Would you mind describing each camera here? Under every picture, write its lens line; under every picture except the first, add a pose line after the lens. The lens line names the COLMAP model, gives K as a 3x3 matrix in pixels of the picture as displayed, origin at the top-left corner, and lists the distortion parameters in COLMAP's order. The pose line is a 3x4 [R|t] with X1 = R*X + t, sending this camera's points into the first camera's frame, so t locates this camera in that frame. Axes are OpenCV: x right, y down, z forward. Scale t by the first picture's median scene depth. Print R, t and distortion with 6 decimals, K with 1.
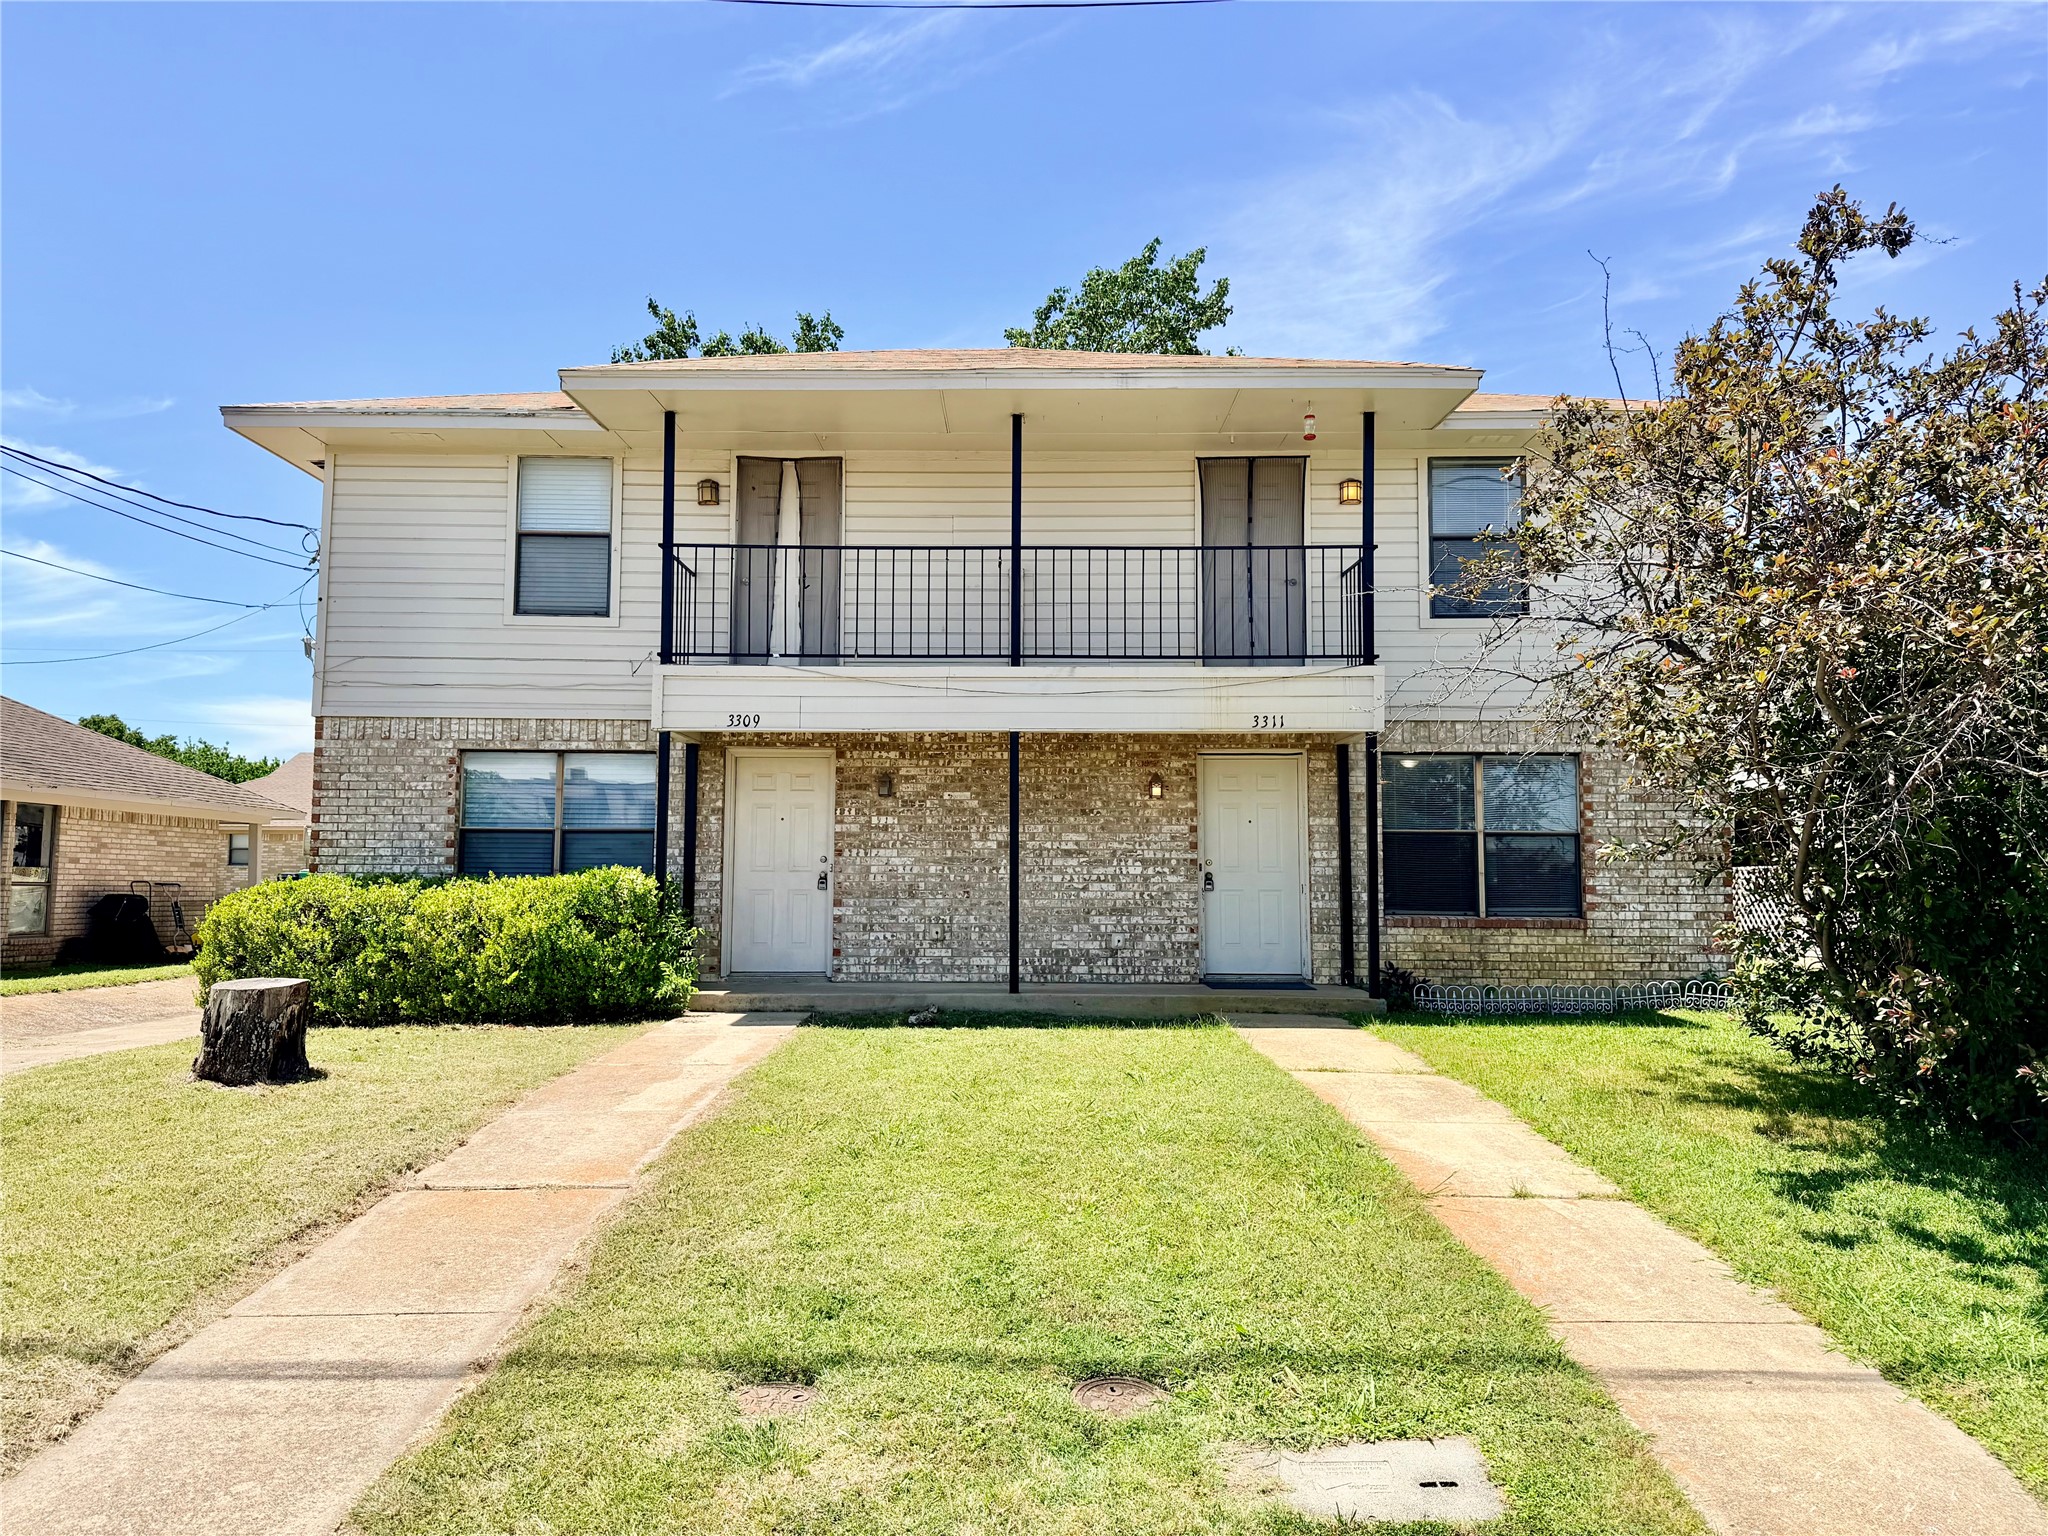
lens RADIAL K [[1432.1, 0, 989.6], [0, 1432.1, 764.6], [0, 0, 1]] dist [0.075604, -0.001979]
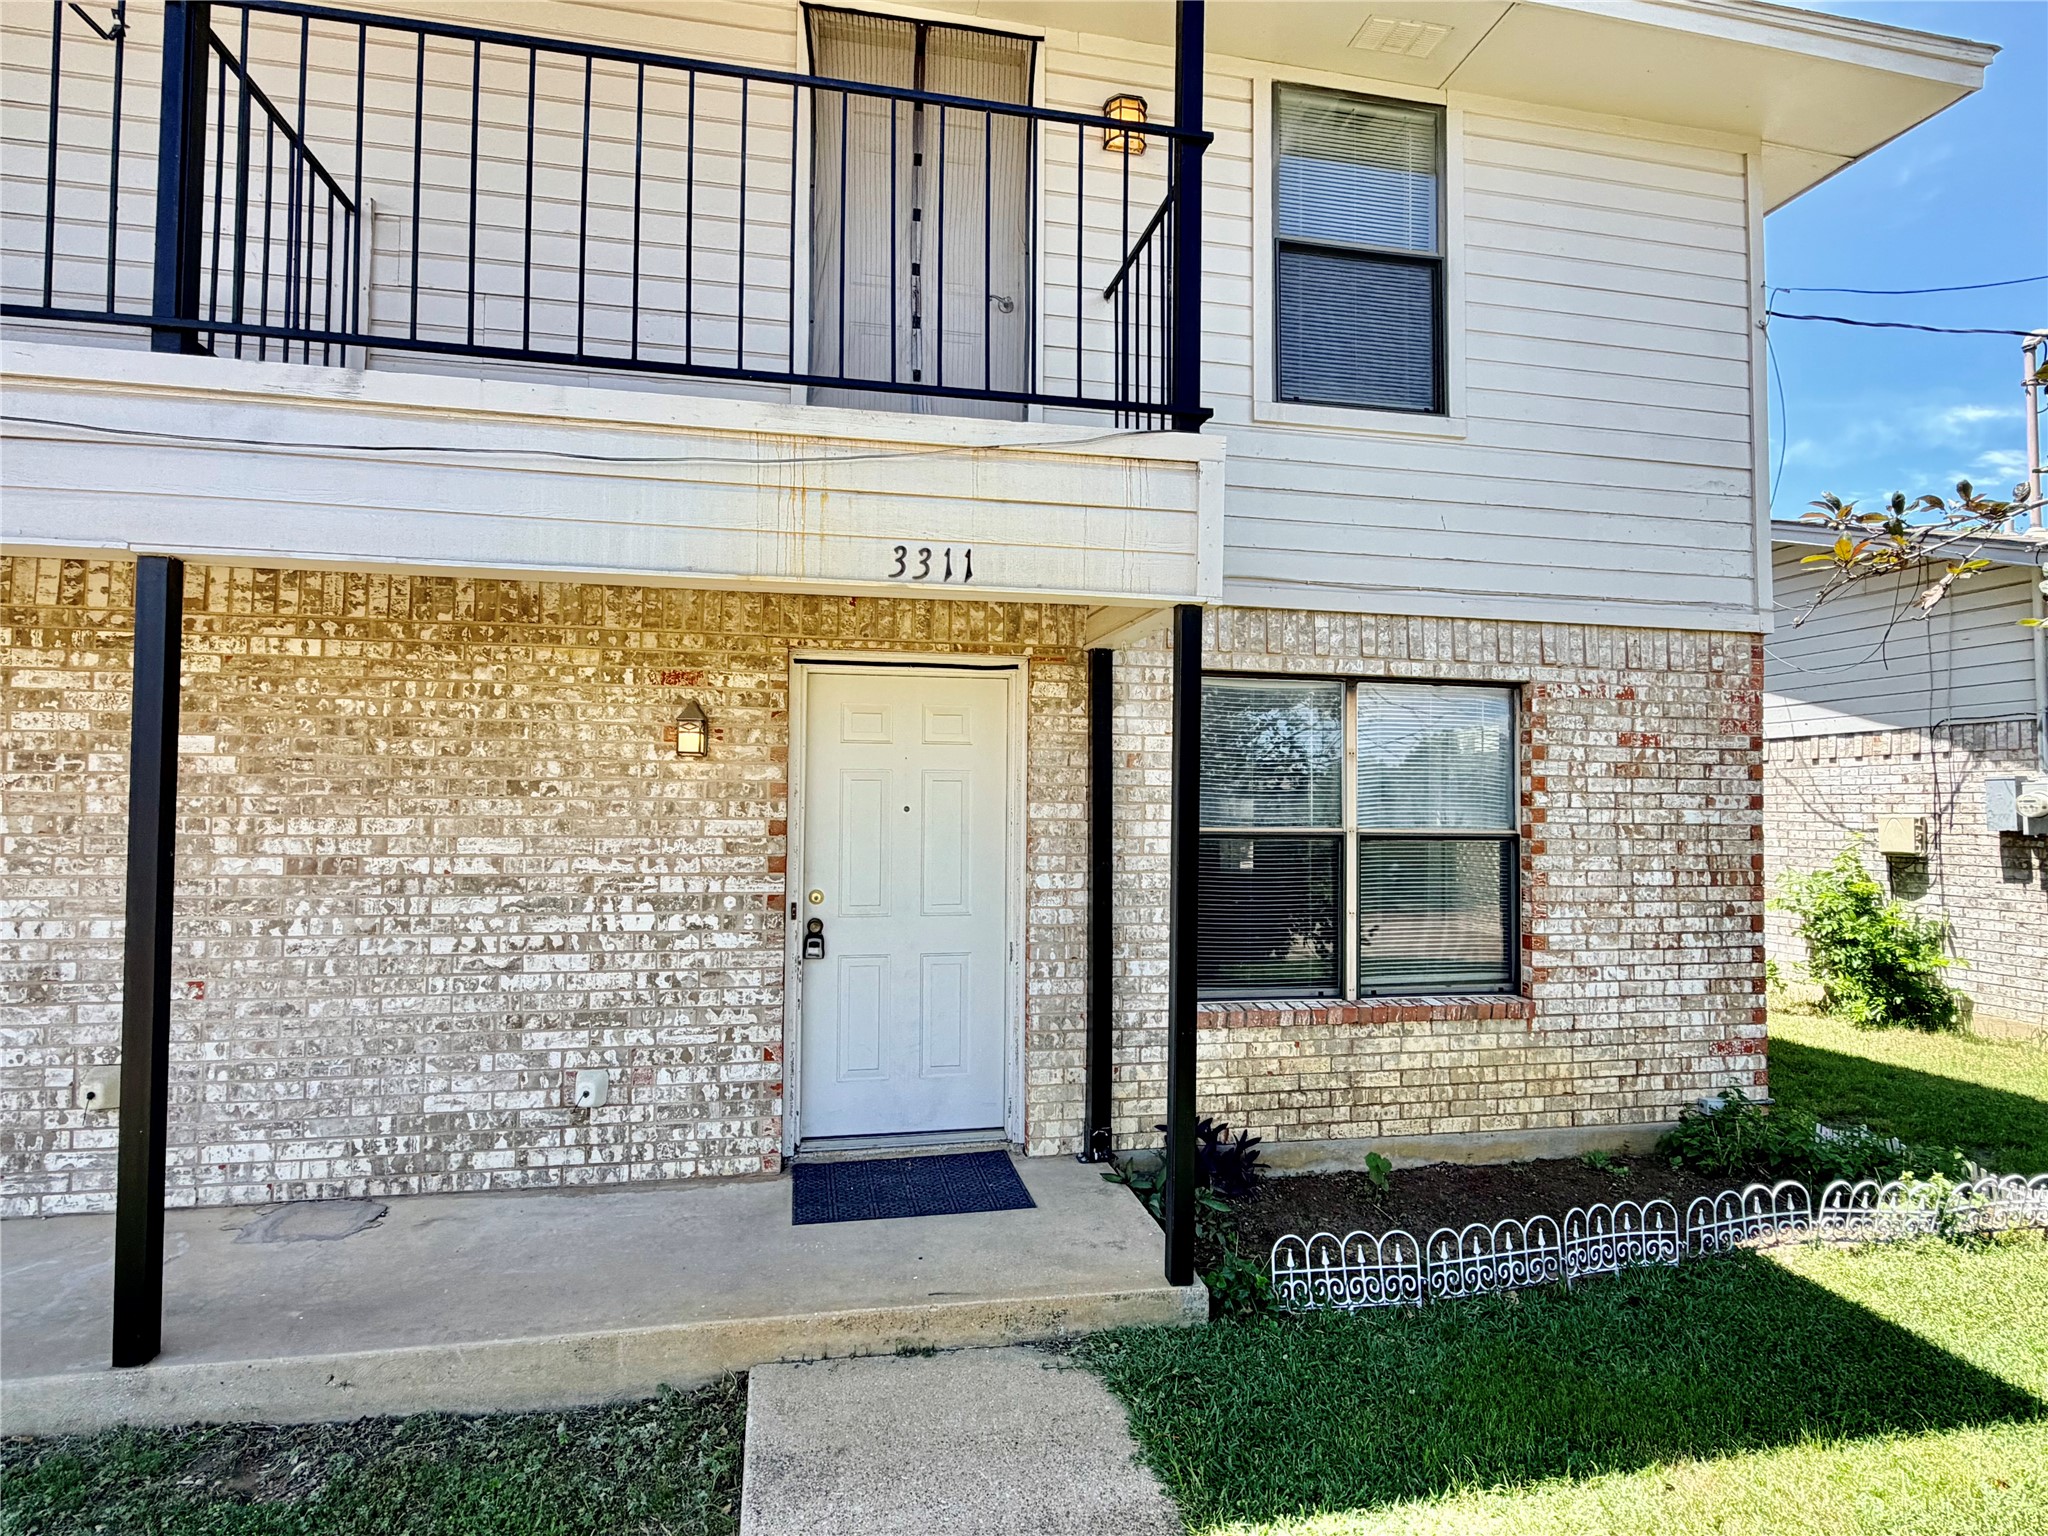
lens RADIAL K [[1076.4, 0, 1025.6], [0, 1076.4, 768.6], [0, 0, 1]] dist [0.018422, 0.000189]
pose [[0.974919, 0.011660, 0.222255, 0.143200], [-0.024065, 0.998294, 0.053191, 0.006779], [-0.221255, -0.057206, 0.973537, 0.659389]]
